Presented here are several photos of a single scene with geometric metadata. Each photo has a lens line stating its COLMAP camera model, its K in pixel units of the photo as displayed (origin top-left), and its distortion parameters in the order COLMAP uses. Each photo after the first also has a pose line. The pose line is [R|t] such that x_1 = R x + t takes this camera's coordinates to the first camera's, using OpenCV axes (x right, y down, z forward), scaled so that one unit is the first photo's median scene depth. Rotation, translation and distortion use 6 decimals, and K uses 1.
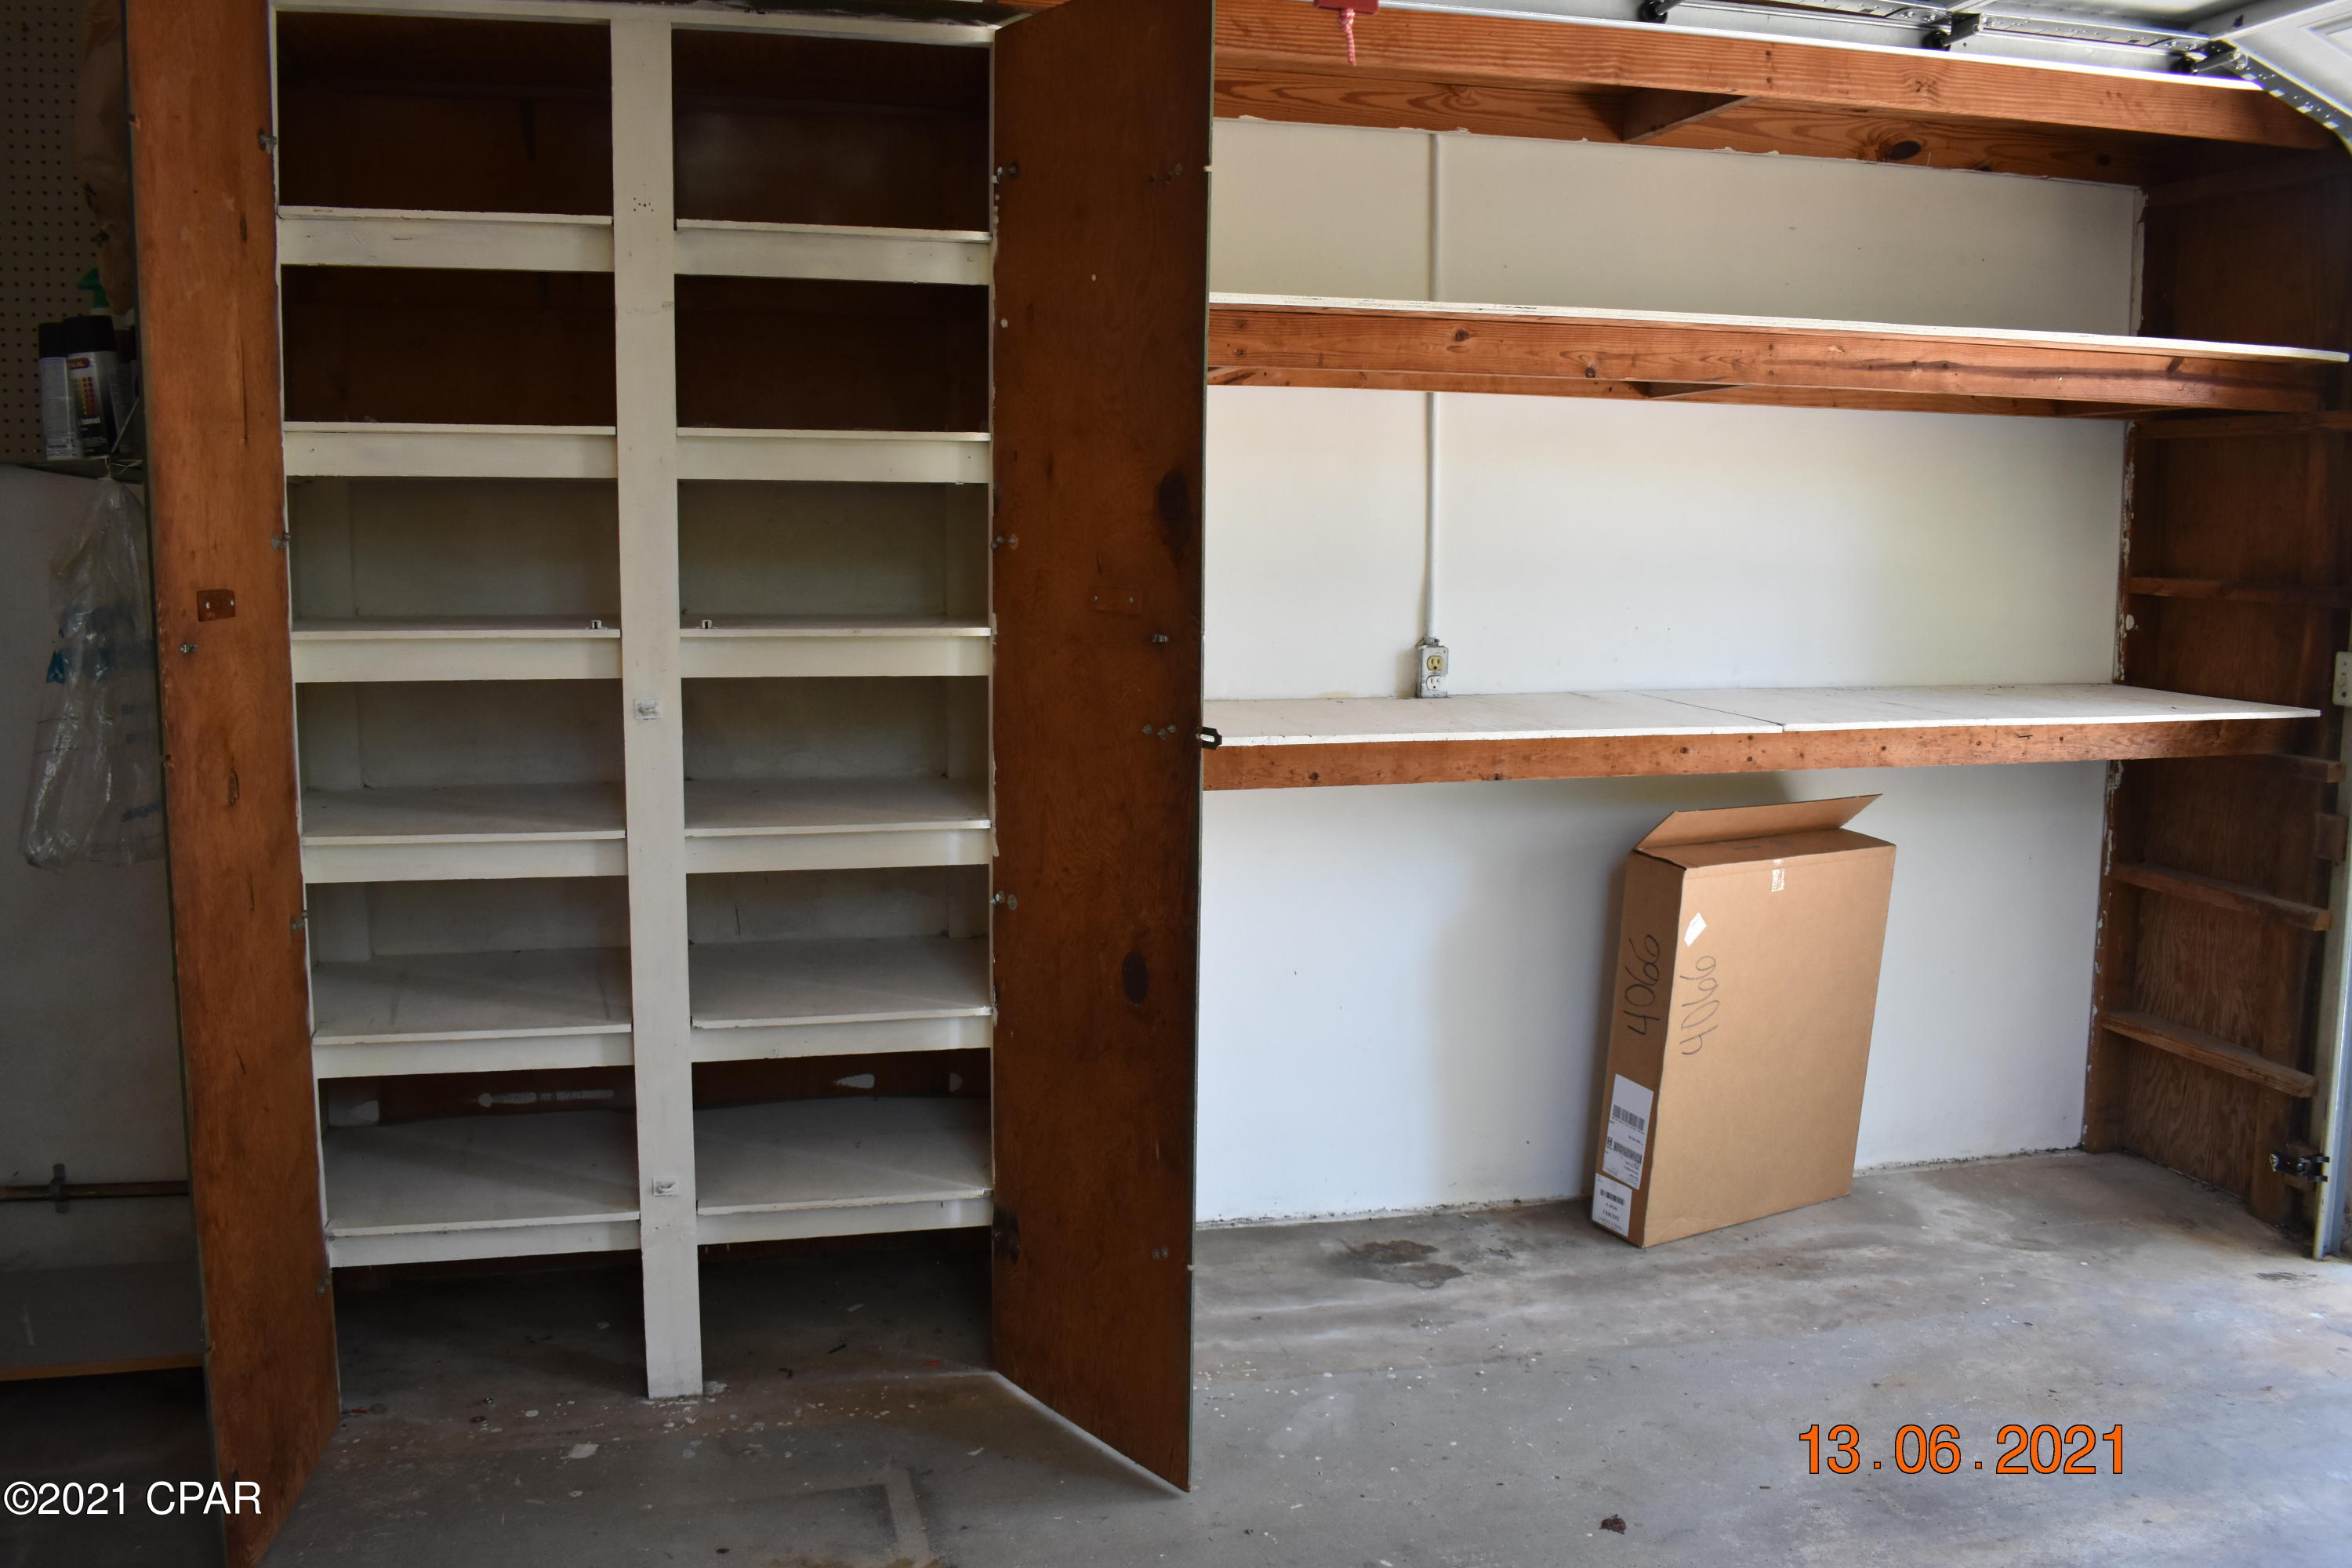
lens RADIAL K [[1877.7, 0, 1178.4], [0, 1877.7, 785.4], [0, 0, 1]] dist [-0.084819, -0.002263]
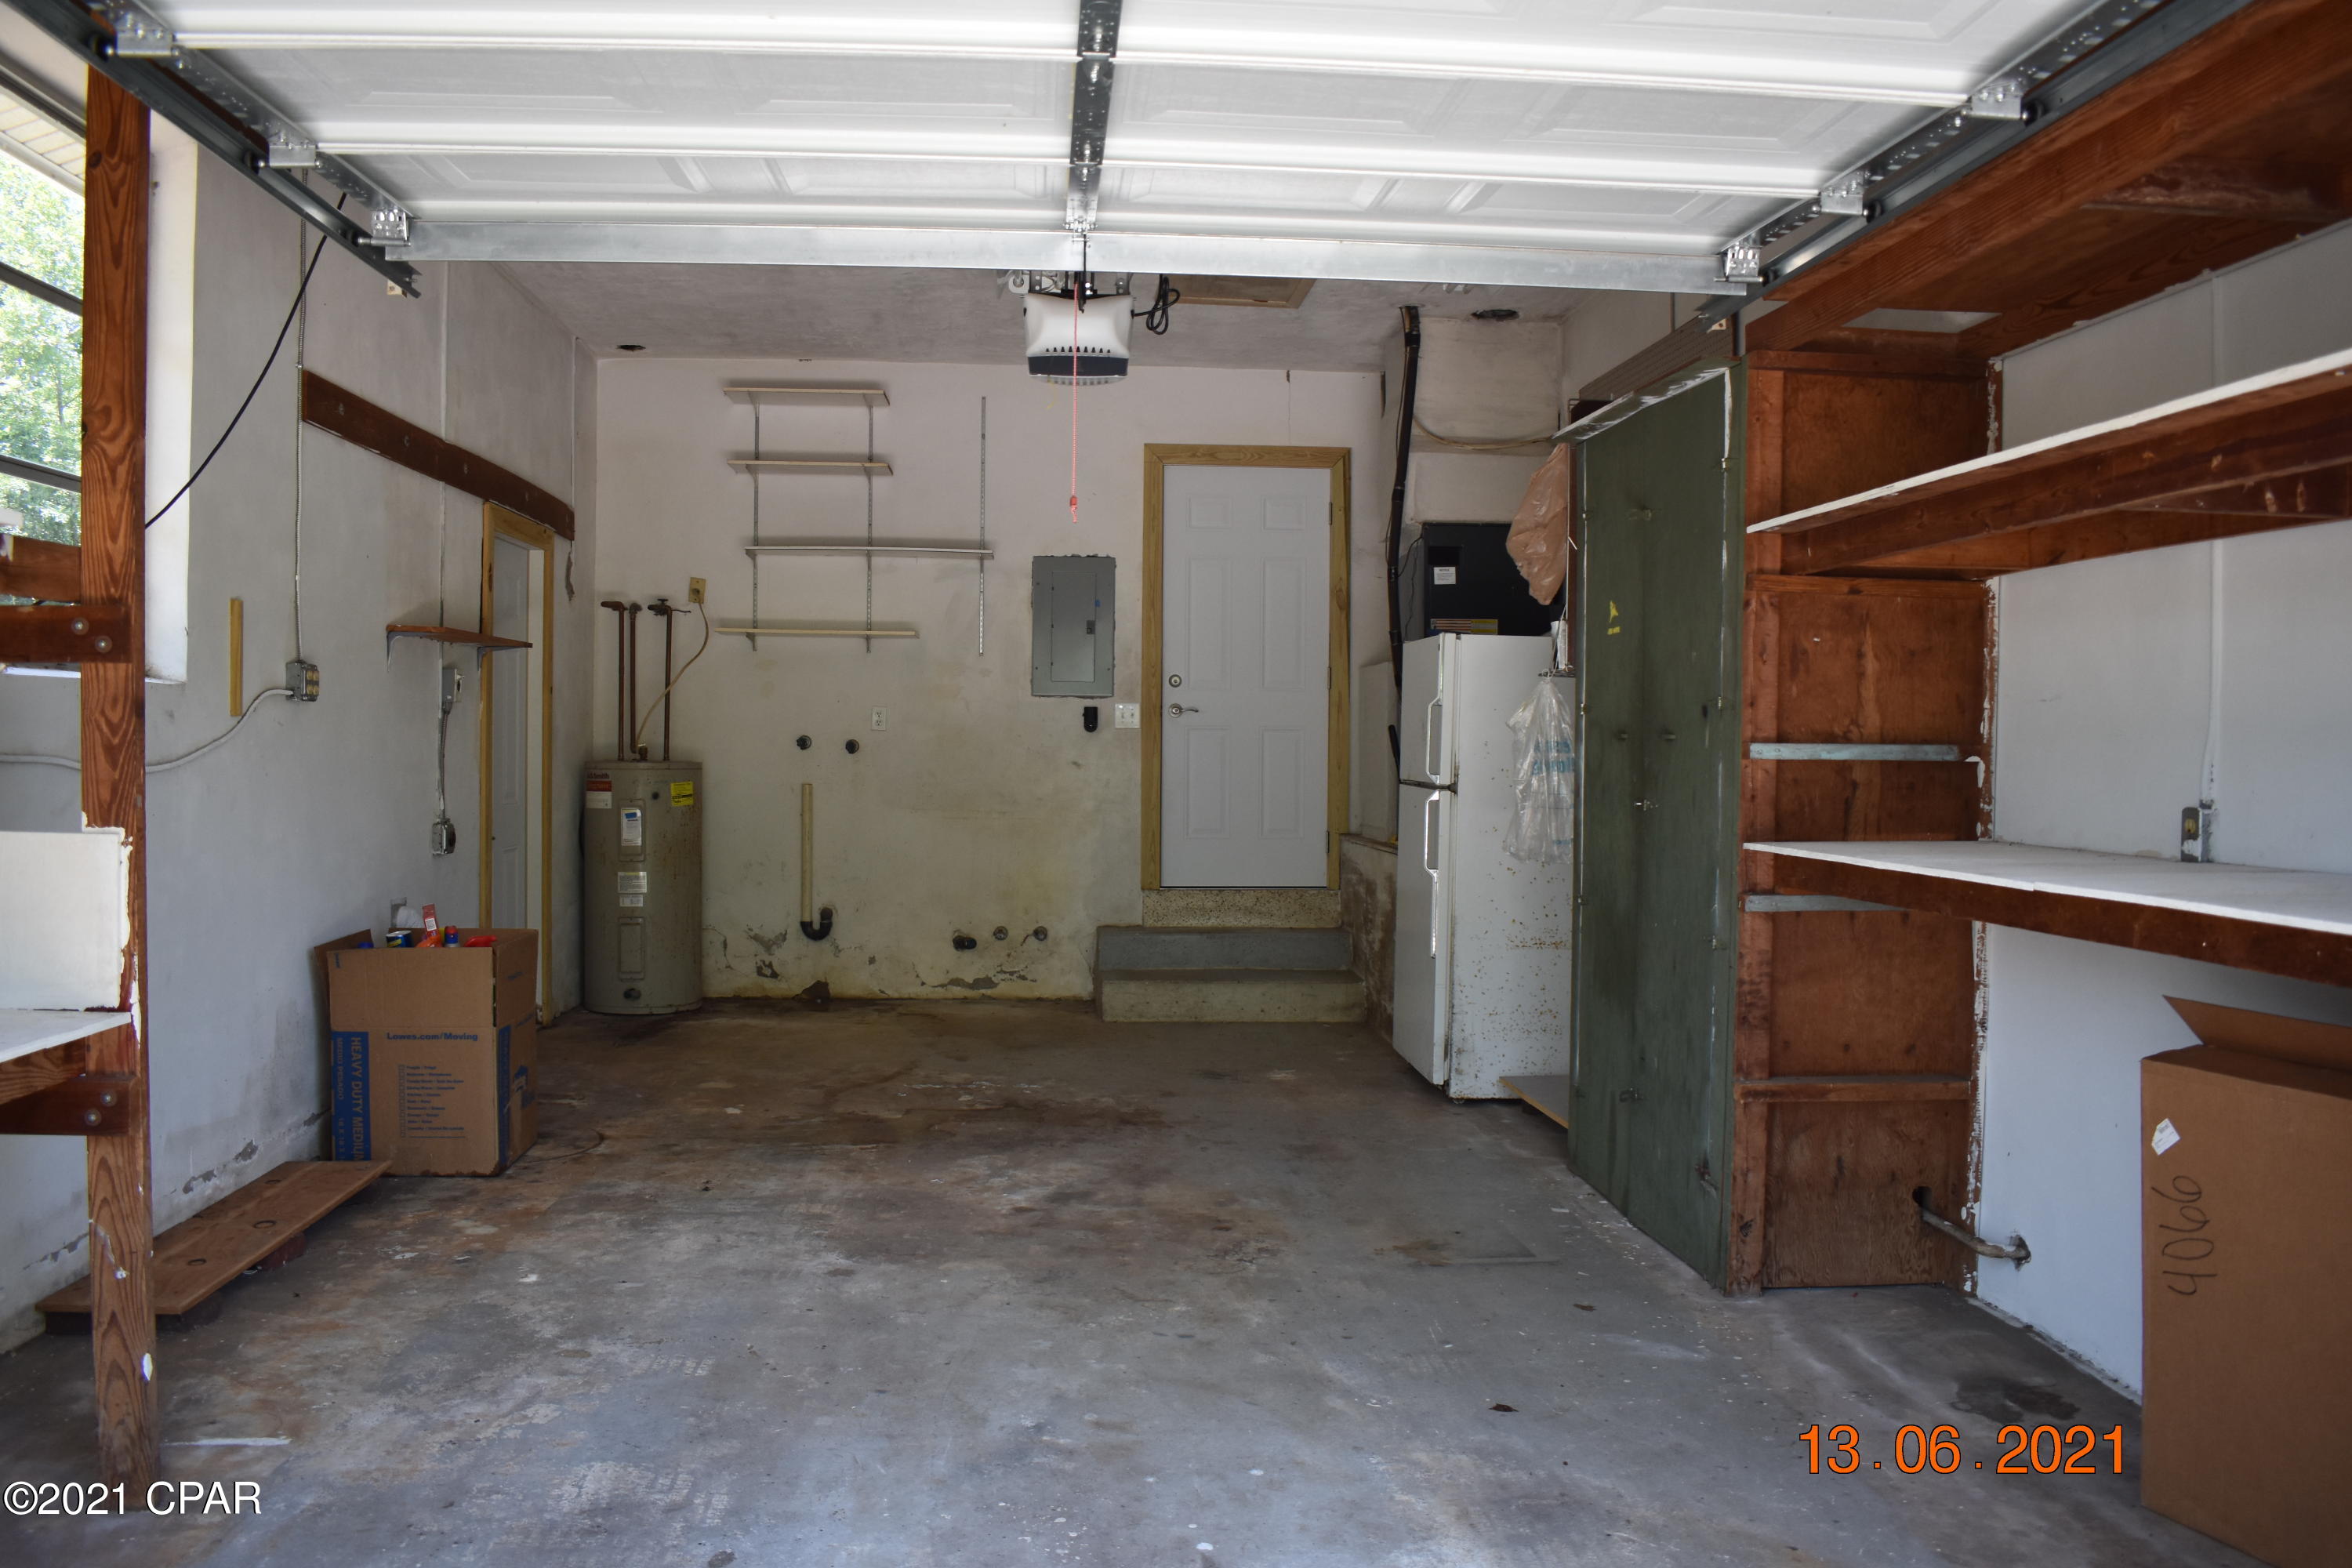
lens RADIAL K [[1877.7, 0, 1178.5], [0, 1877.7, 784.3], [0, 0, 1]] dist [-0.084819, -0.002263]
pose [[-0.160604, 0.017152, -0.986870, 1.196224], [-0.143108, 0.988879, 0.040477, -0.052404], [0.976589, 0.147730, -0.156363, 0.681665]]
